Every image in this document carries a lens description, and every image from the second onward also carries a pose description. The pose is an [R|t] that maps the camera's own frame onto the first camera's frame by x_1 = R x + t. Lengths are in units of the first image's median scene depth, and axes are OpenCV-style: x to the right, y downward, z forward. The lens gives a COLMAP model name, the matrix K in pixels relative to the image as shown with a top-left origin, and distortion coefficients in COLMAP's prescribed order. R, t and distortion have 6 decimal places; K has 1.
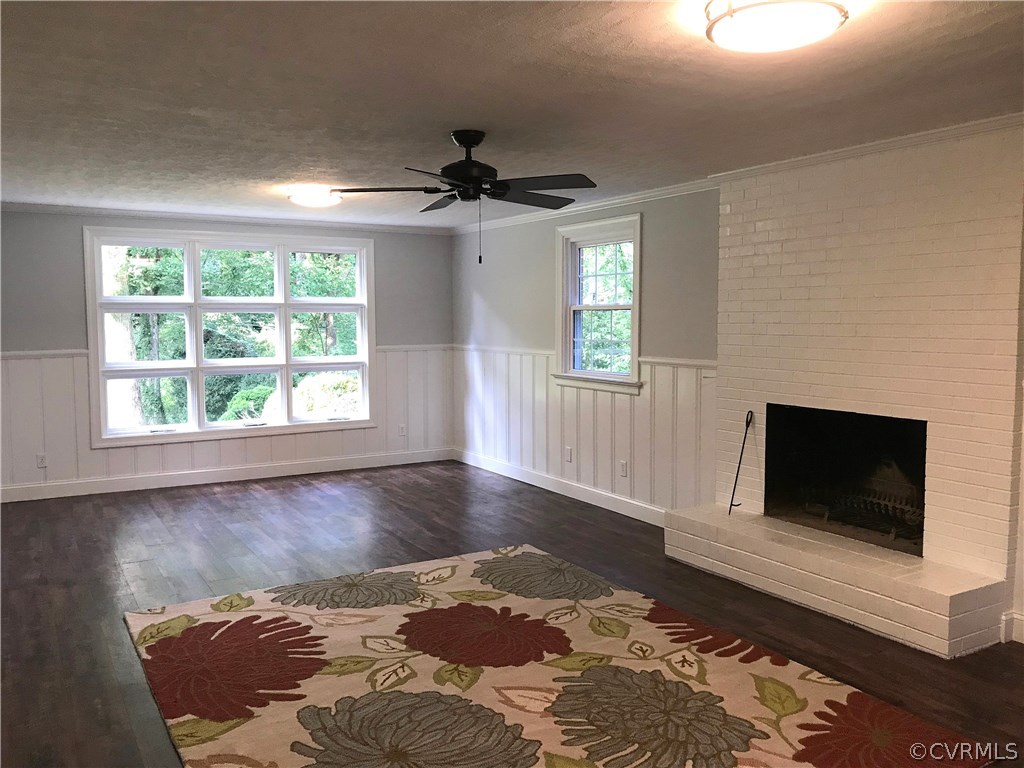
lens RADIAL K [[843.8, 0, 516.1], [0, 843.8, 382.3], [0, 0, 1]] dist [0.039272, -0.044115]
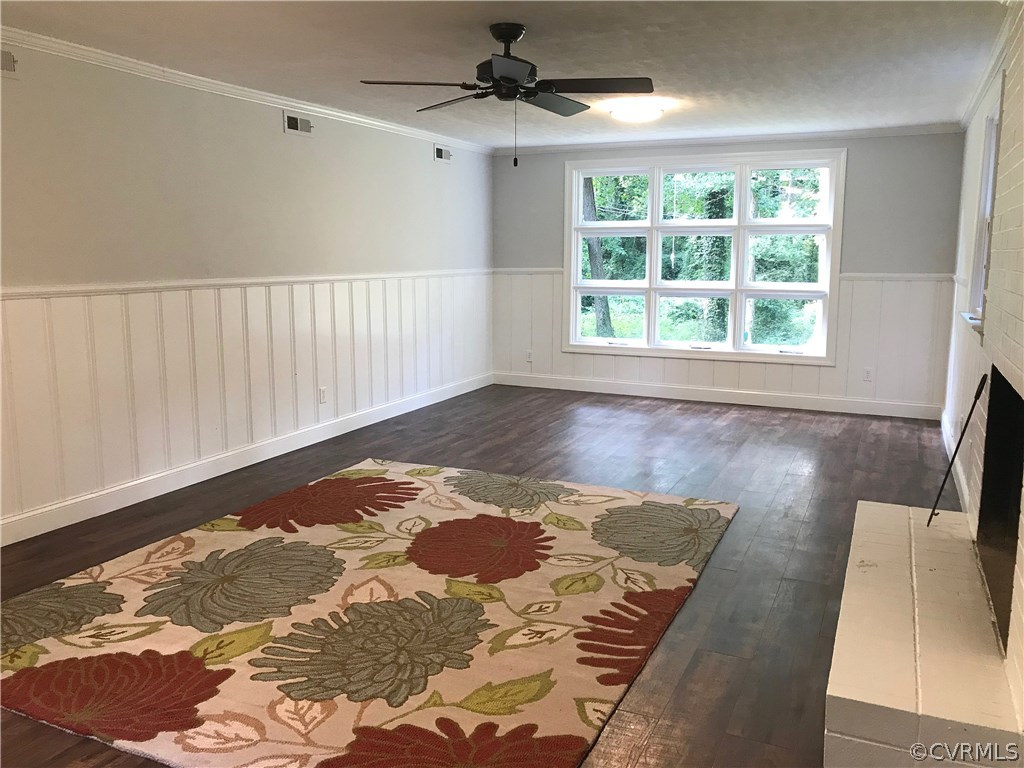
lens RADIAL K [[843.8, 0, 513.7], [0, 843.8, 381.3], [0, 0, 1]] dist [0.039272, -0.044115]
pose [[0.568256, 0.128877, -0.812697, 0.768112], [-0.072040, 0.991658, 0.106884, -0.004011], [0.819692, -0.002191, 0.572800, 0.463511]]
